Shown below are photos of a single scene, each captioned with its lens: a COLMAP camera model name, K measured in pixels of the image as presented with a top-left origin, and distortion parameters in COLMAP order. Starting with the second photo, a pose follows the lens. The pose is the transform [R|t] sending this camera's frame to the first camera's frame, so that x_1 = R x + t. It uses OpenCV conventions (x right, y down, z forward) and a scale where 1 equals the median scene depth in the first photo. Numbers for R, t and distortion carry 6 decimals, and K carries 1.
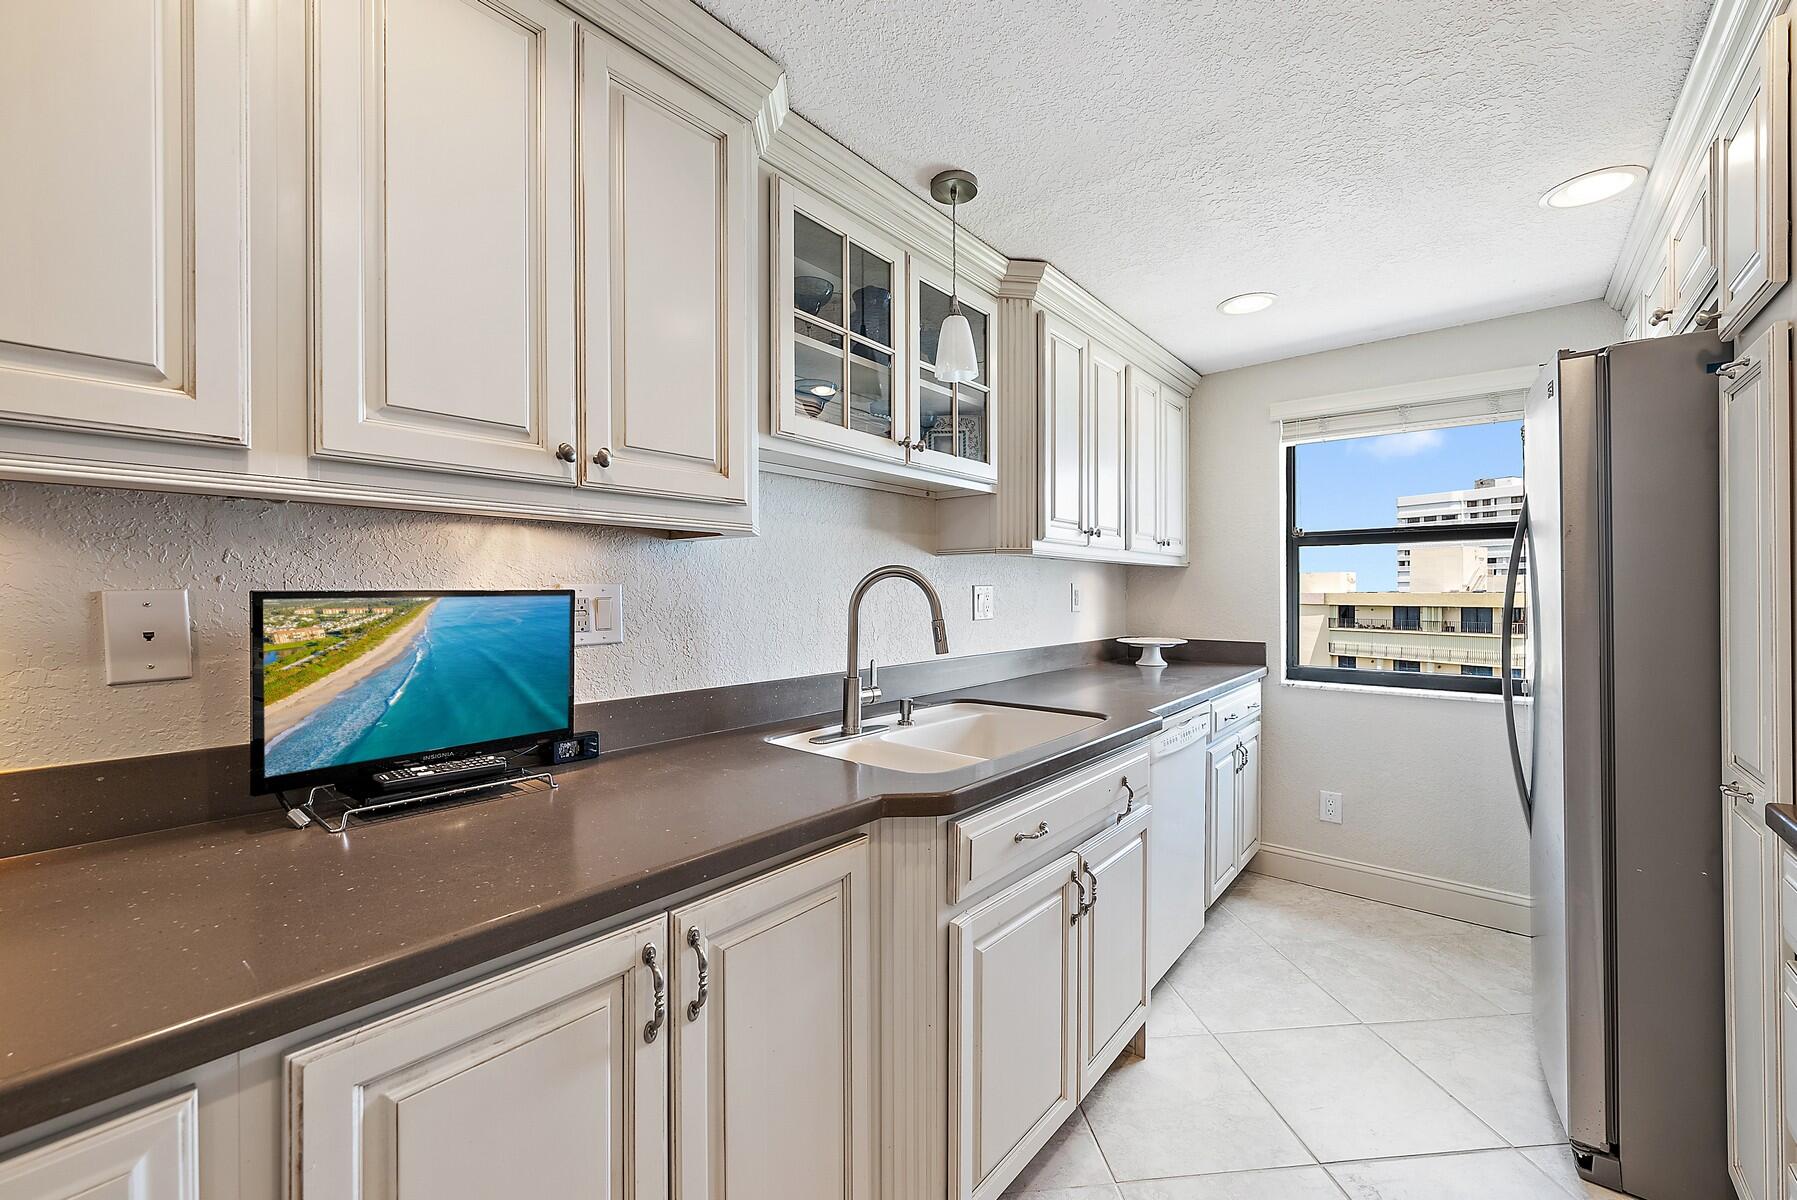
lens RADIAL K [[712.7, 0, 906.9], [0, 712.7, 595.1], [0, 0, 1]] dist [-0.006170, 0.001552]
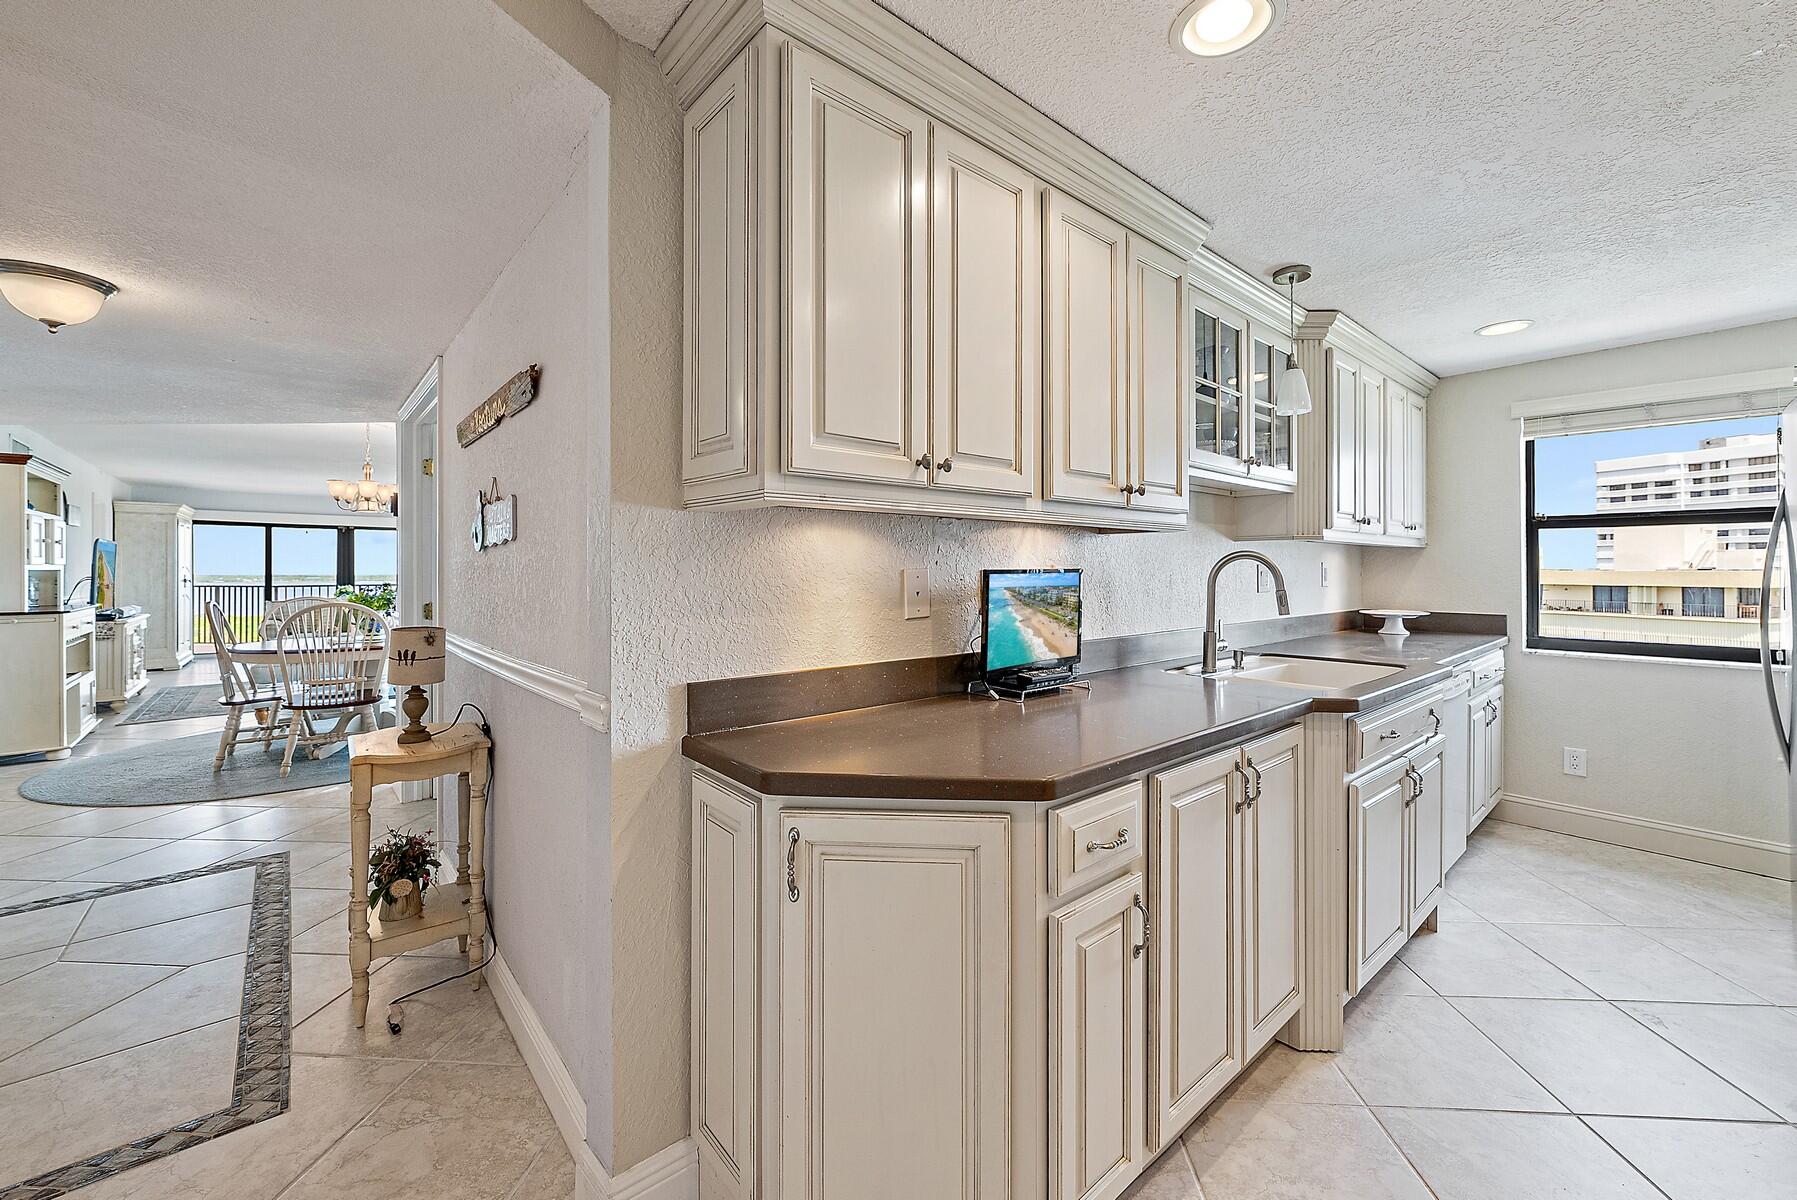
lens RADIAL K [[712.7, 0, 912.9], [0, 712.7, 565.2], [0, 0, 1]] dist [-0.006170, 0.001552]
pose [[0.986868, 0.003233, -0.161497, -0.311710], [-0.004288, 0.999972, -0.006183, -0.001528], [0.161472, 0.006794, 0.986854, -0.336816]]
